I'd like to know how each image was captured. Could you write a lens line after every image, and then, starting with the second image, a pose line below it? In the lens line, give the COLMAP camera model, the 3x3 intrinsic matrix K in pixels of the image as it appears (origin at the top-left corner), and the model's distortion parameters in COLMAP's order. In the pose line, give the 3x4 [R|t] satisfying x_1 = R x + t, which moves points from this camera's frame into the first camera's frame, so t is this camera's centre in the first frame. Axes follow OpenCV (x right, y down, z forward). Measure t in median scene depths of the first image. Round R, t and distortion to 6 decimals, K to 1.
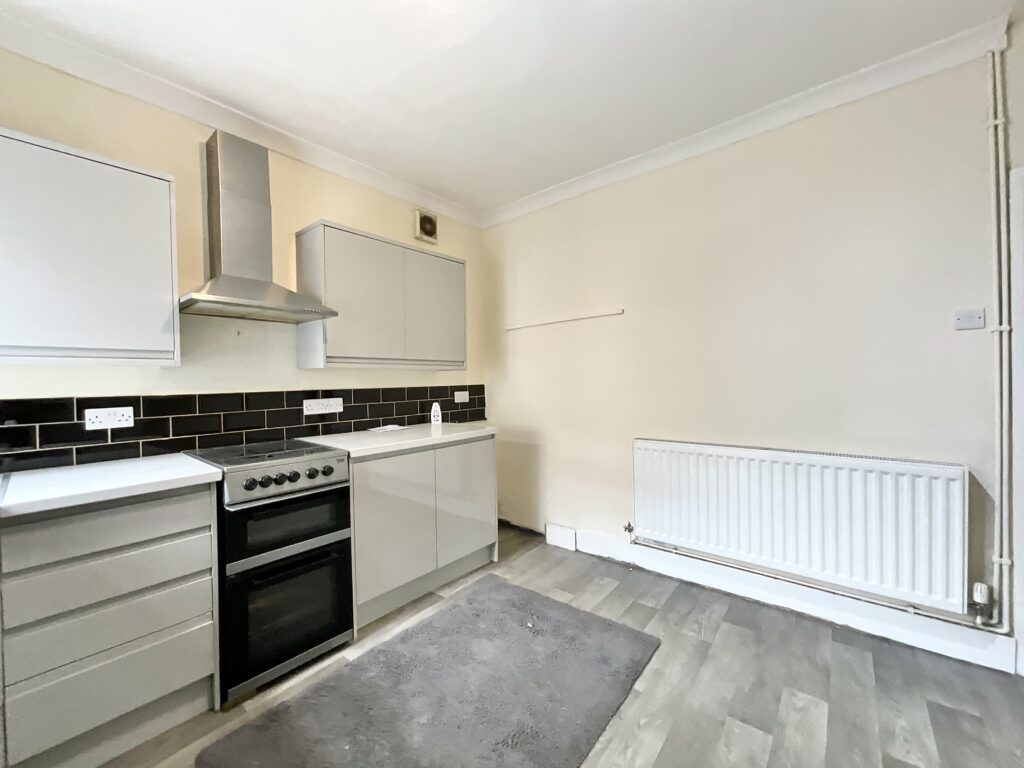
lens RADIAL K [[410.3, 0, 510.8], [0, 410.3, 378.9], [0, 0, 1]] dist [0.000104, 0.000215]
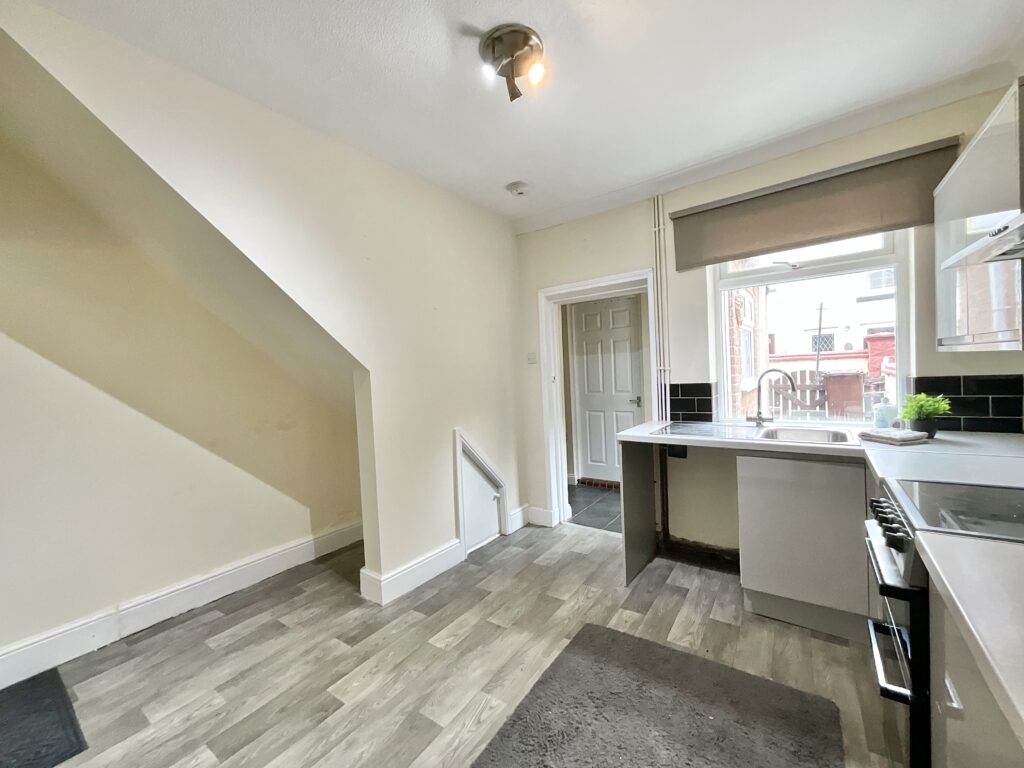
lens RADIAL K [[410.3, 0, 510.8], [0, 410.3, 378.9], [0, 0, 1]] dist [0.000104, 0.000215]
pose [[-0.994610, 0.076658, -0.069814, 0.477561], [0.074470, 0.996663, 0.033427, -0.071479], [0.072143, 0.028048, -0.997000, 2.078446]]
